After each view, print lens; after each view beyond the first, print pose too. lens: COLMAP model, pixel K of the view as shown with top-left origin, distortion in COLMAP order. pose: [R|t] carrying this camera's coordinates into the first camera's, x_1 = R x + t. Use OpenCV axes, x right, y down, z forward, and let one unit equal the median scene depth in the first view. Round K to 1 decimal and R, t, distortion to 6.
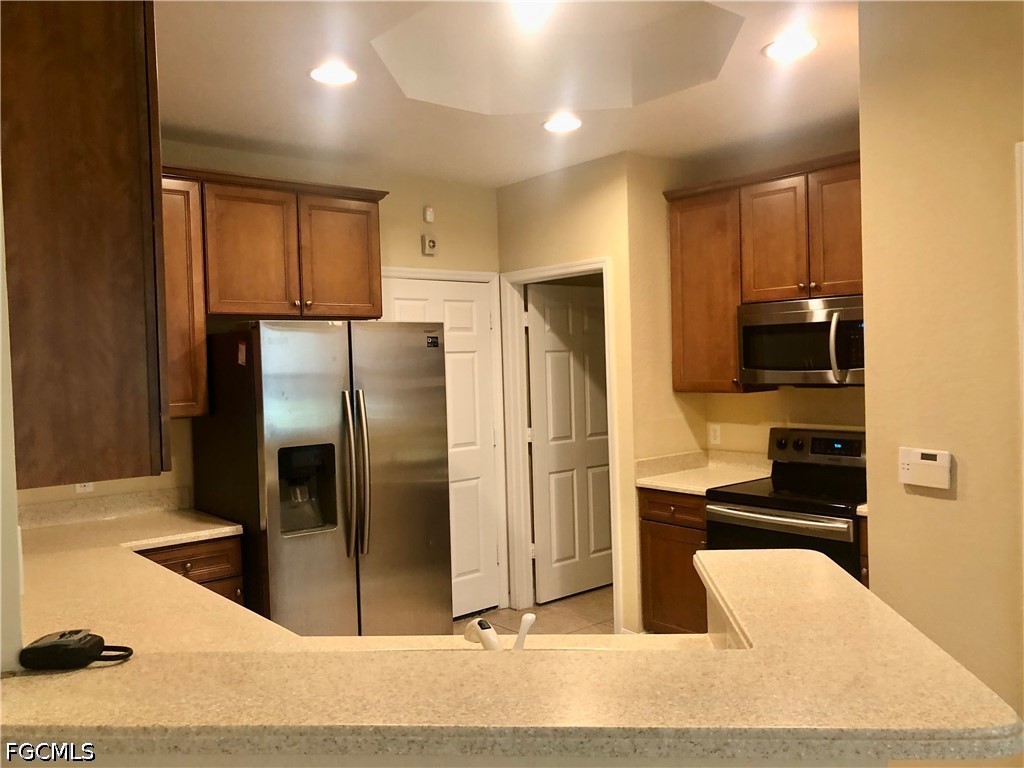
lens RADIAL K [[838.1, 0, 519.4], [0, 838.1, 374.2], [0, 0, 1]] dist [0.036474, -0.027286]
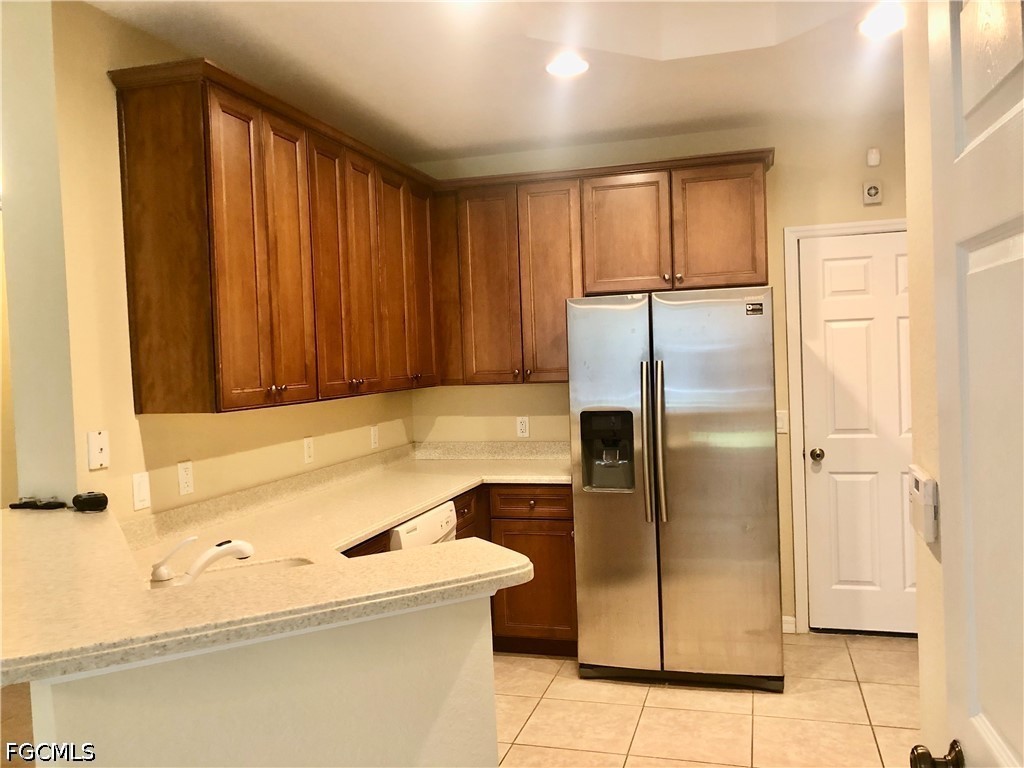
lens RADIAL K [[838.1, 0, 522.5], [0, 838.1, 369.3], [0, 0, 1]] dist [0.036474, -0.027286]
pose [[0.547115, 0.020458, -0.836808, 0.559173], [0.005446, 0.999593, 0.027999, 0.000145], [0.837040, -0.019876, 0.546781, 0.301584]]
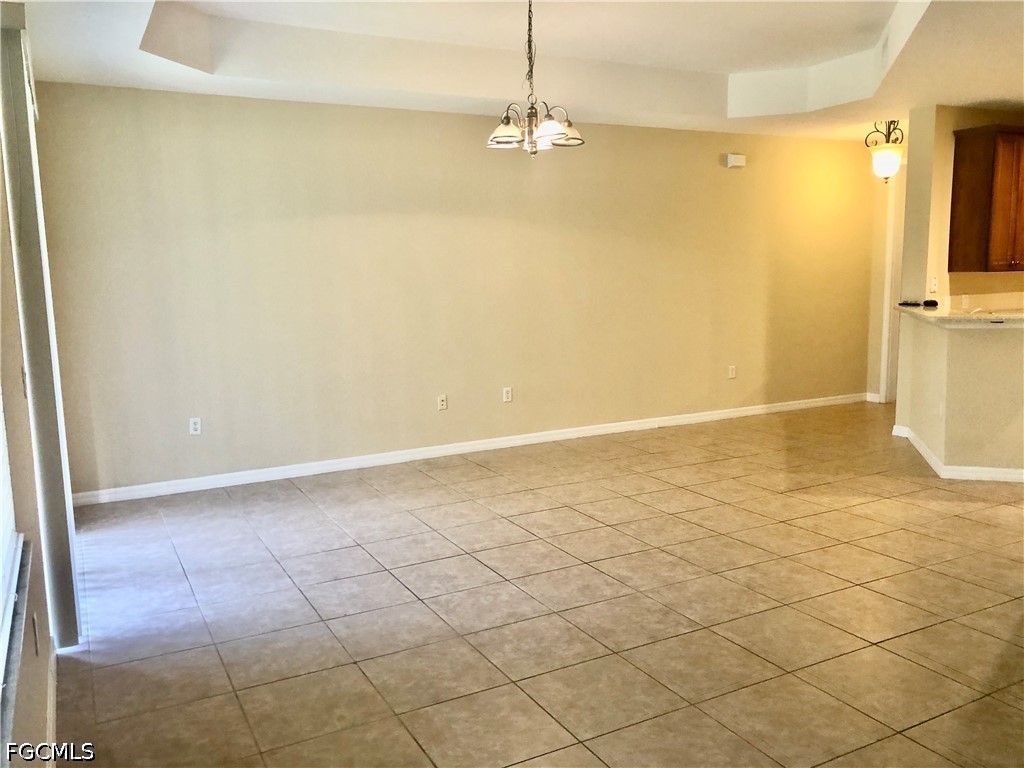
lens RADIAL K [[838.1, 0, 500.9], [0, 838.1, 383.0], [0, 0, 1]] dist [0.036474, -0.027286]
pose [[-0.231498, 0.163656, -0.958971, 1.794088], [0.004928, 0.985933, 0.167067, -0.015214], [0.972823, 0.033950, -0.229048, -0.101238]]
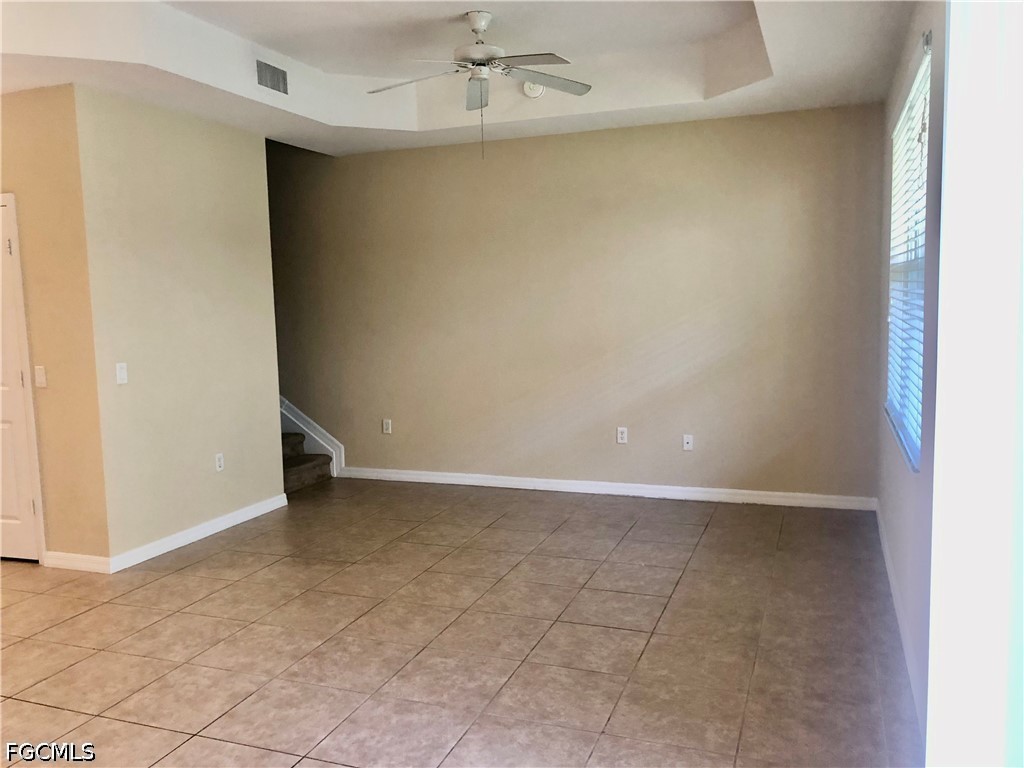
lens RADIAL K [[838.1, 0, 504.9], [0, 838.1, 378.4], [0, 0, 1]] dist [0.036474, -0.027286]
pose [[0.882124, -0.040838, 0.469243, 0.591212], [0.012501, 0.997913, 0.063347, 0.036015], [-0.470851, -0.050014, 0.880794, -1.081075]]
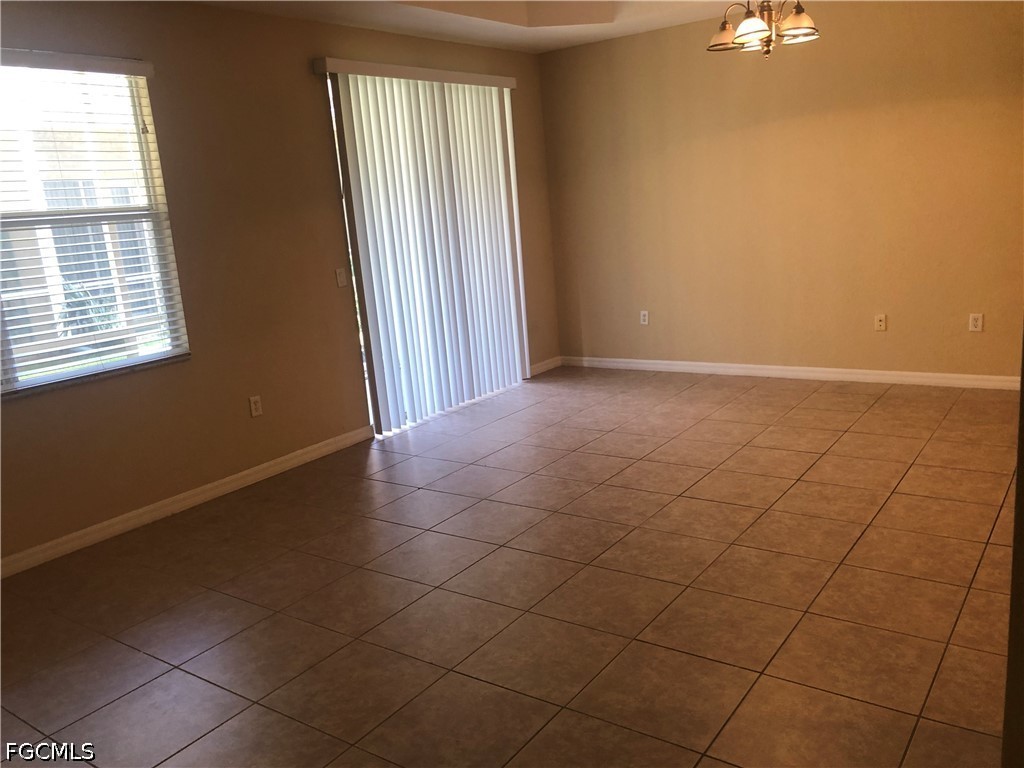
lens RADIAL K [[838.1, 0, 512.4], [0, 838.1, 382.8], [0, 0, 1]] dist [0.036474, -0.027286]
pose [[-0.966957, 0.153229, -0.203754, 1.128708], [0.101018, 0.964088, 0.245622, -0.031889], [0.234073, 0.216923, -0.947710, 0.761463]]
